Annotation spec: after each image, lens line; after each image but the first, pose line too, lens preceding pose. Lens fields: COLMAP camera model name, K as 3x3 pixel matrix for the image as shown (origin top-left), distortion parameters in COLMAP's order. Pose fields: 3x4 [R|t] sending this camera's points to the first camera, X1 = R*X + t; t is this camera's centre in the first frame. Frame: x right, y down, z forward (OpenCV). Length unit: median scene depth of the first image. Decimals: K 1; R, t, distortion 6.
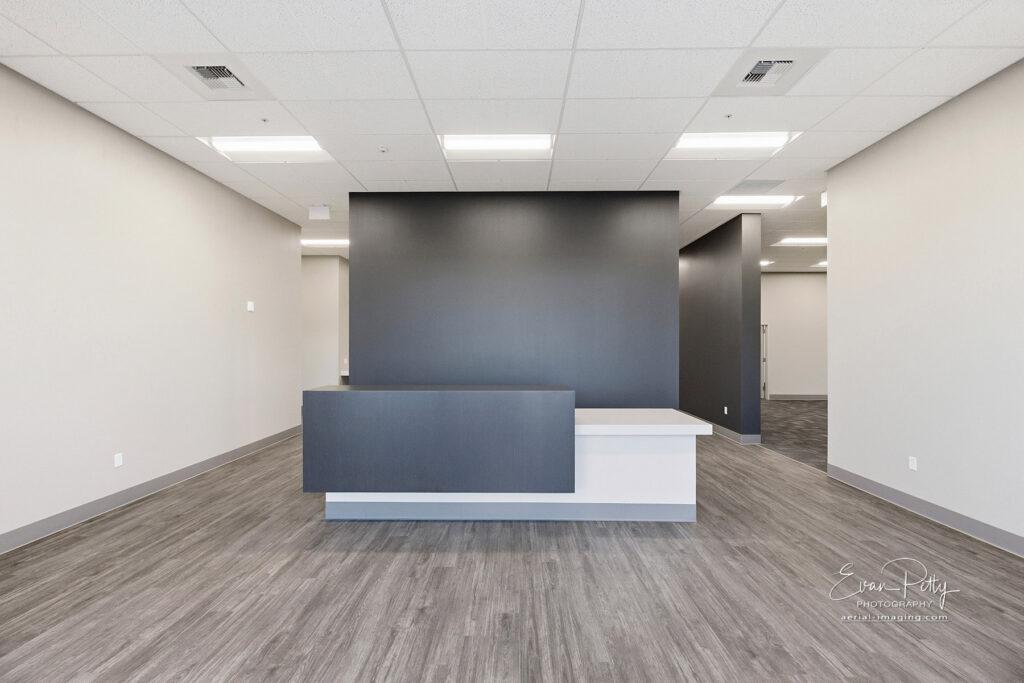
lens RADIAL K [[433.3, 0, 514.0], [0, 433.3, 336.8], [0, 0, 1]] dist [-0.003104, -0.000537]
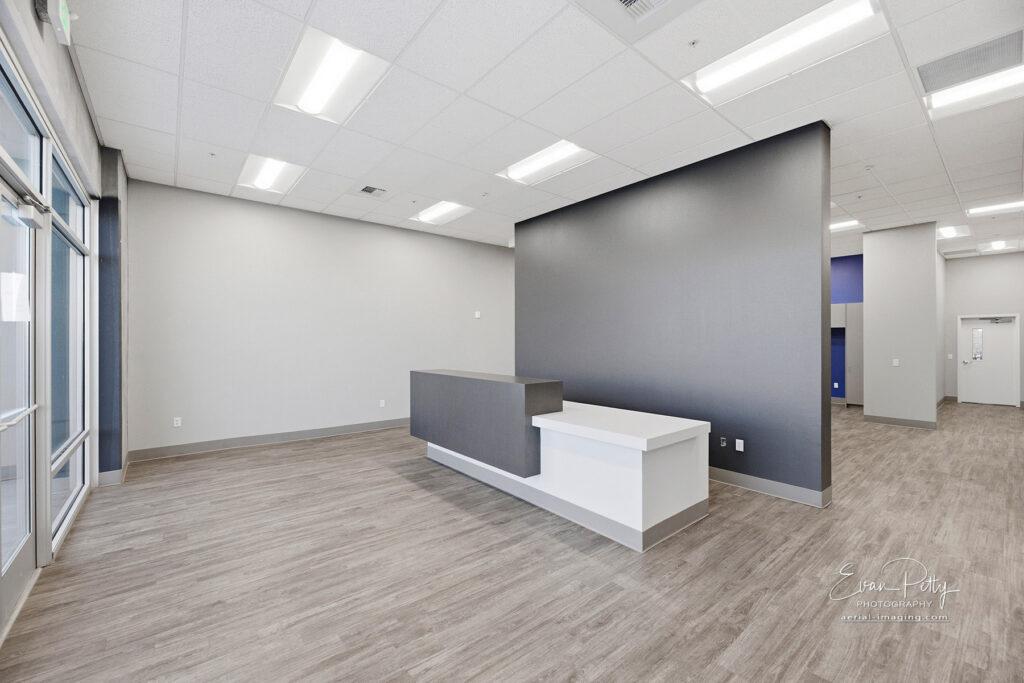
lens RADIAL K [[410.6, 0, 513.8], [0, 410.6, 340.6], [0, 0, 1]] dist [-0.000253, -0.002649]
pose [[0.653679, -0.000582, -0.756772, 0.948906], [0.017207, 0.999753, 0.014094, -0.004745], [0.756577, -0.022235, 0.653527, 0.321931]]
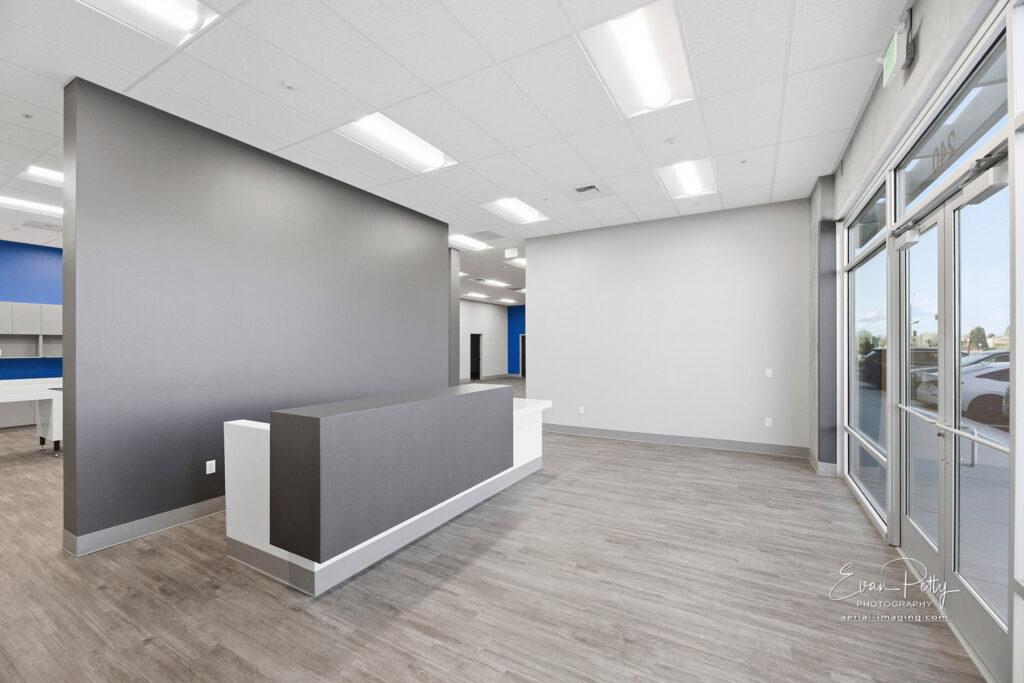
lens RADIAL K [[410.6, 0, 513.8], [0, 410.6, 340.6], [0, 0, 1]] dist [-0.000253, -0.002649]
pose [[0.497357, 0.009436, 0.867495, -0.951851], [-0.017479, 0.999847, -0.000854, -0.009350], [-0.867370, -0.014738, 0.497446, 0.420191]]
